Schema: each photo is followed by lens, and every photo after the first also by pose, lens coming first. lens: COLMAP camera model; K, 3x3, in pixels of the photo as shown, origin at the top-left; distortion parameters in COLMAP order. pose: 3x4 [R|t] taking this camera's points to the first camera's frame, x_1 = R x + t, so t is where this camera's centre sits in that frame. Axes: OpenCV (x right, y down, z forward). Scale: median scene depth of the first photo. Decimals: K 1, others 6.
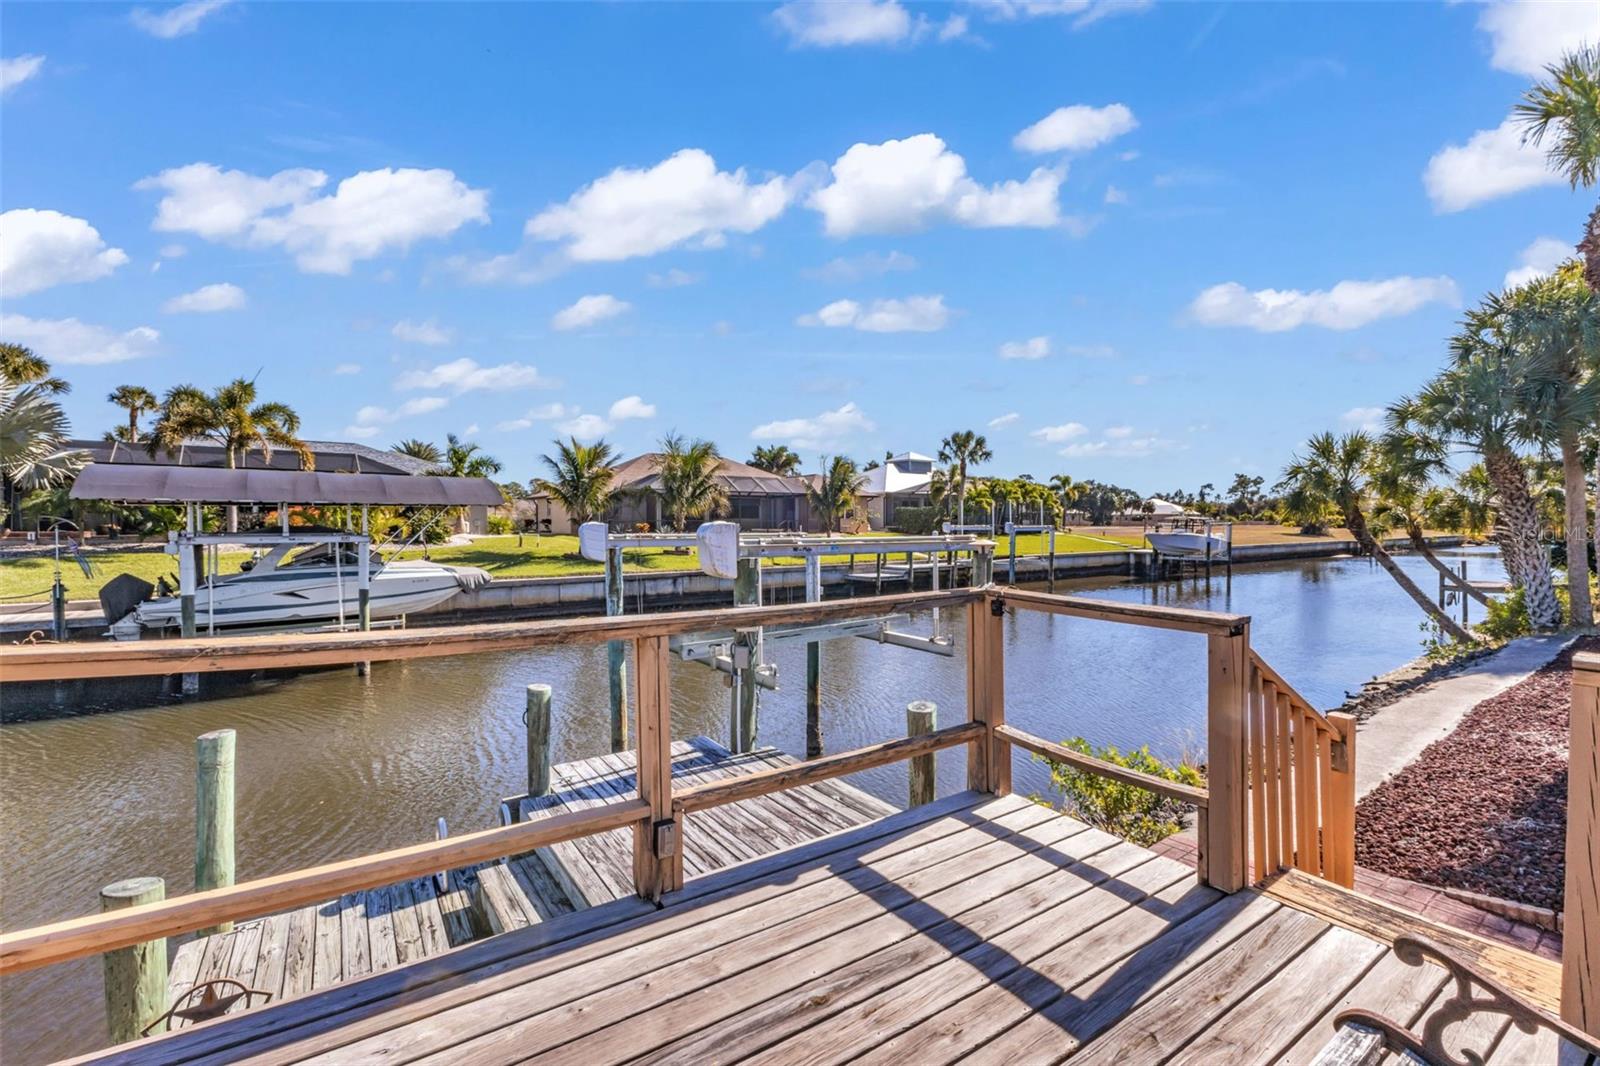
lens RADIAL K [[702.5, 0, 812.2], [0, 702.5, 535.6], [0, 0, 1]] dist [0.000492, 0.000066]
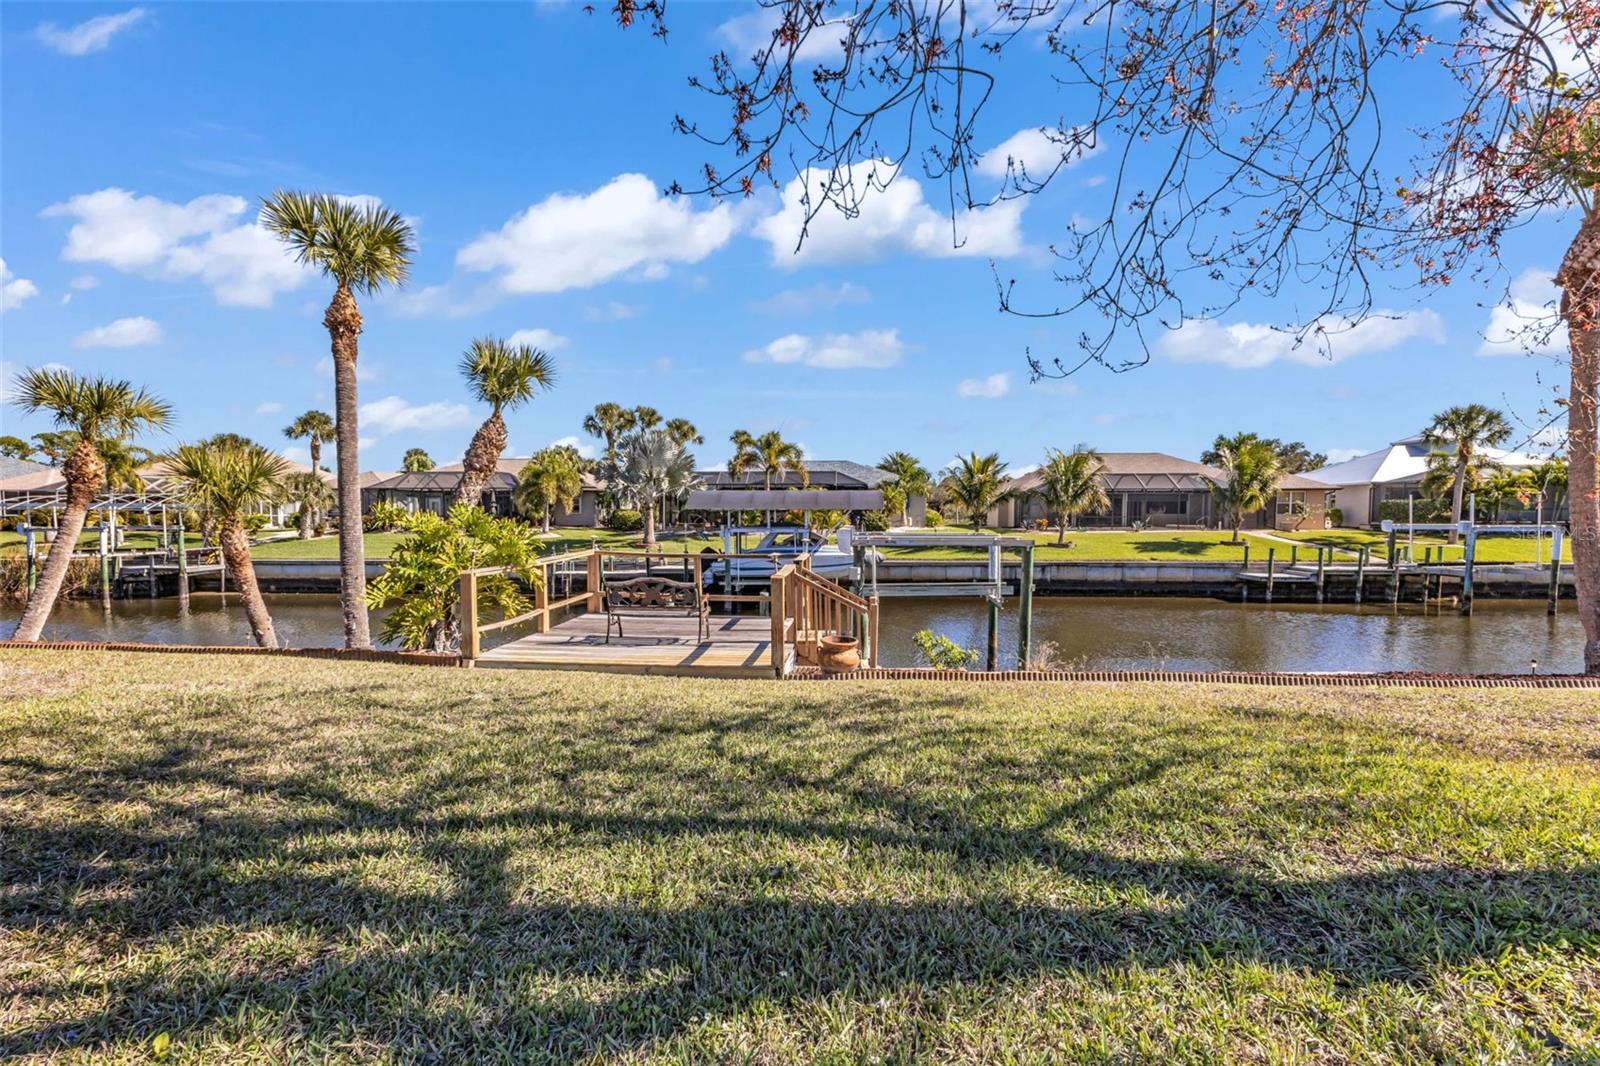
lens RADIAL K [[690.9, 0, 808.5], [0, 690.9, 539.3], [0, 0, 1]] dist [0.004543, -0.000086]
pose [[0.766275, 0.023953, -0.642066, 0.237460], [-0.012342, 0.999669, 0.022564, -0.006797], [0.642394, -0.009366, 0.766317, -0.144557]]
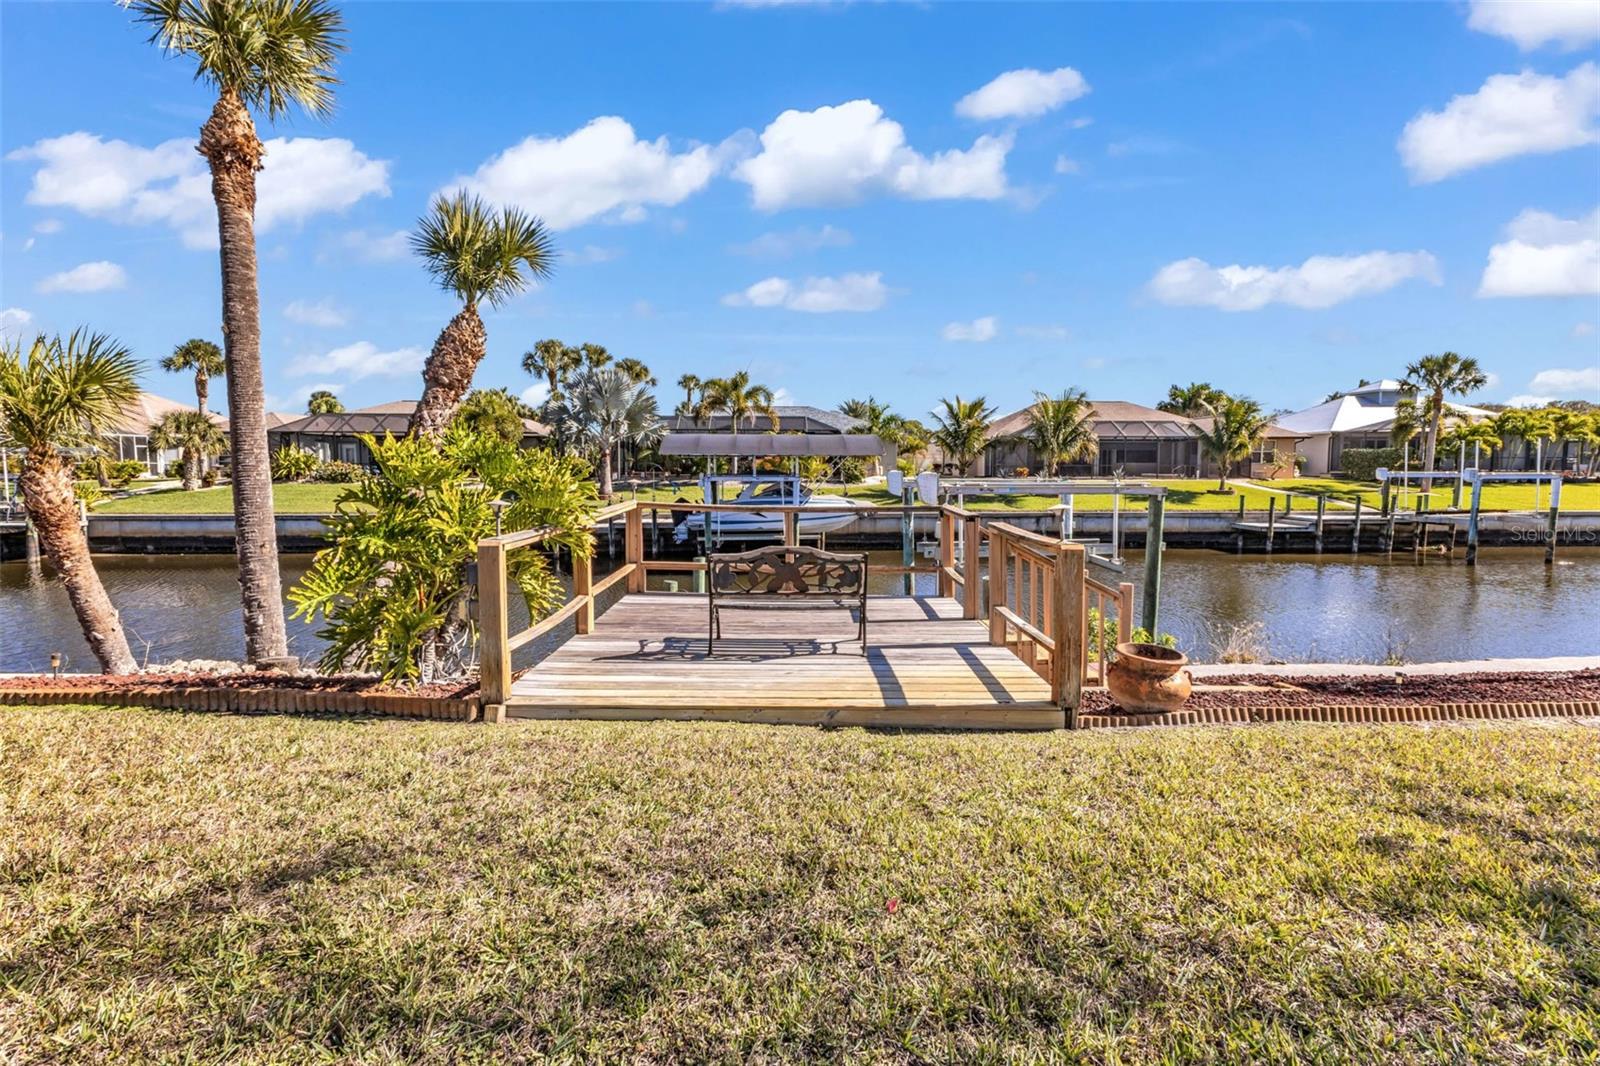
lens RADIAL K [[690.6, 0, 804.8], [0, 690.6, 507.4], [0, 0, 1]] dist [0.009407, -0.000565]
pose [[0.821891, 0.036101, -0.568500, 0.118365], [-0.011962, 0.998864, 0.046136, -0.001833], [0.569519, -0.031119, 0.821389, -0.110251]]
